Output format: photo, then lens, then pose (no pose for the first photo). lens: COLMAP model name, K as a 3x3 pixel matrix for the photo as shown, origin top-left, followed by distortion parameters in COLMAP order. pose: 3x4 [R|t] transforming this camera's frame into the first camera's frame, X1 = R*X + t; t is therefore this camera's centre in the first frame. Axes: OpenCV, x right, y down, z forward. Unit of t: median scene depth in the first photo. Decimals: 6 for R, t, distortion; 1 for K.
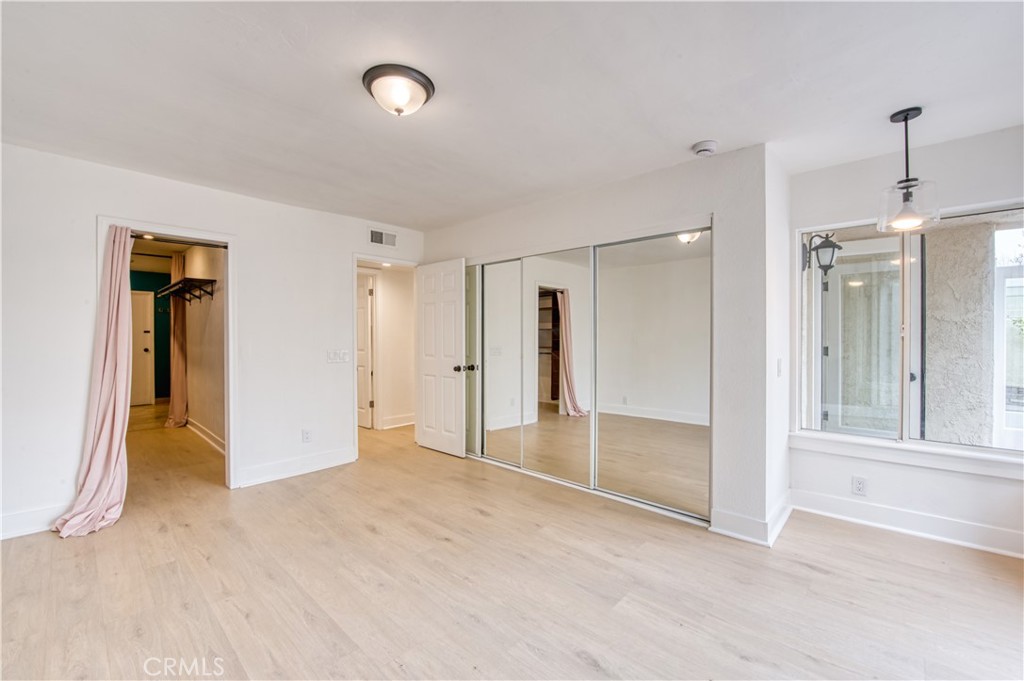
lens RADIAL K [[417.5, 0, 511.5], [0, 417.5, 337.1], [0, 0, 1]] dist [-0.019842, -0.000461]
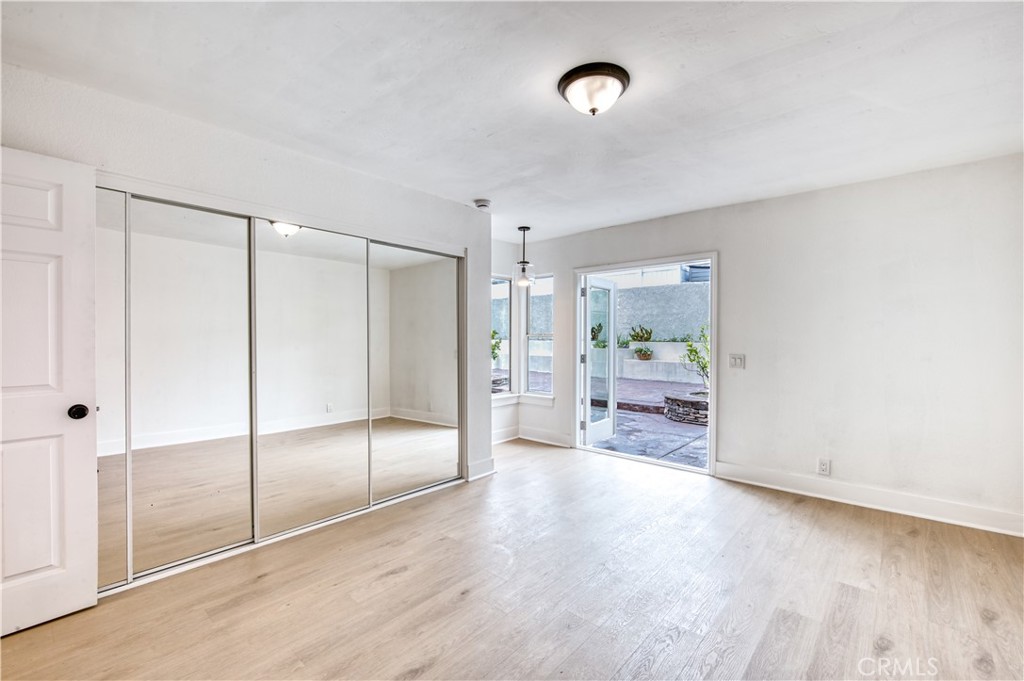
lens RADIAL K [[429.7, 0, 509.4], [0, 429.7, 342.9], [0, 0, 1]] dist [0.001350, -0.000198]
pose [[-0.007097, -0.004568, 0.999964, -0.777362], [0.004508, 0.999979, 0.004600, 0.004216], [-0.999965, 0.004540, -0.007077, 0.730482]]
